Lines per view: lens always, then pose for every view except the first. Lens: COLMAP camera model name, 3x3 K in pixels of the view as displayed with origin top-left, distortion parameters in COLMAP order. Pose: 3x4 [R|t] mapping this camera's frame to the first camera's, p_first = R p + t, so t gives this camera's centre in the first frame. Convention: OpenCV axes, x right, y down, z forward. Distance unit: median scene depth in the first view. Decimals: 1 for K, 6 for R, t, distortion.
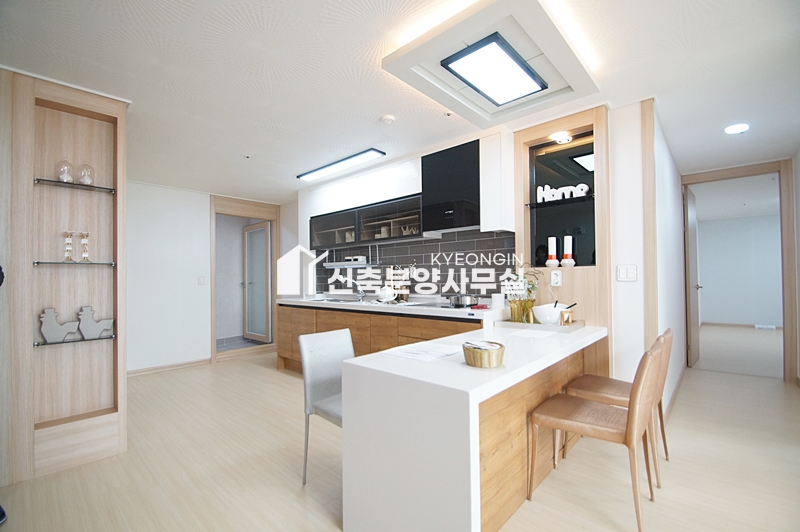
lens RADIAL K [[355.3, 0, 390.6], [0, 355.3, 275.2], [0, 0, 1]] dist [0.019876, -0.018208]
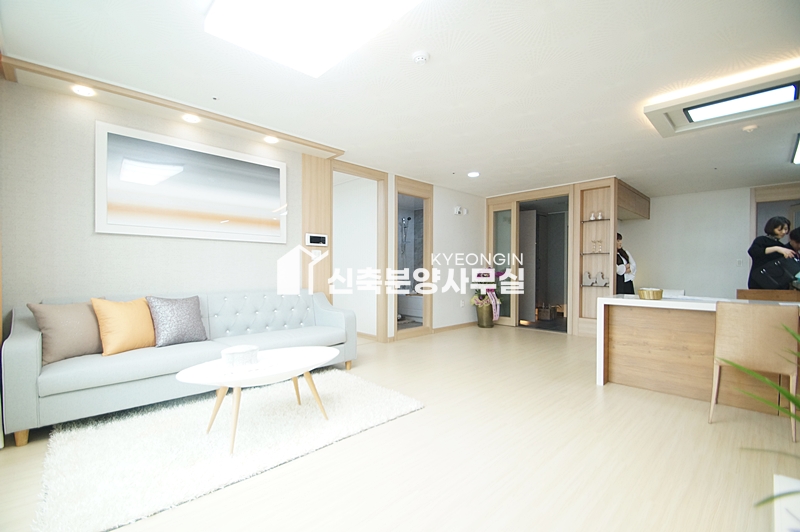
lens RADIAL K [[355.3, 0, 390.6], [0, 355.3, 275.2], [0, 0, 1]] dist [0.019876, -0.018208]
pose [[-0.064597, 0.026799, -0.997552, 1.280363], [0.010286, 0.999604, 0.026188, 0.027498], [0.997858, -0.008569, -0.064847, -0.167189]]
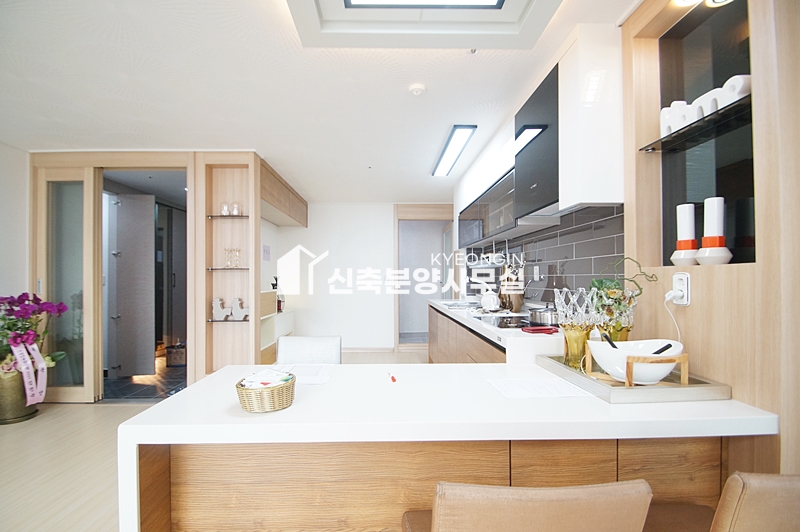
lens RADIAL K [[355.3, 0, 390.6], [0, 355.3, 275.2], [0, 0, 1]] dist [0.019876, -0.018208]
pose [[0.690050, 0.003558, -0.723753, 0.536850], [0.002855, 0.999967, 0.007639, -0.014018], [0.723756, -0.007338, 0.690017, 0.371492]]
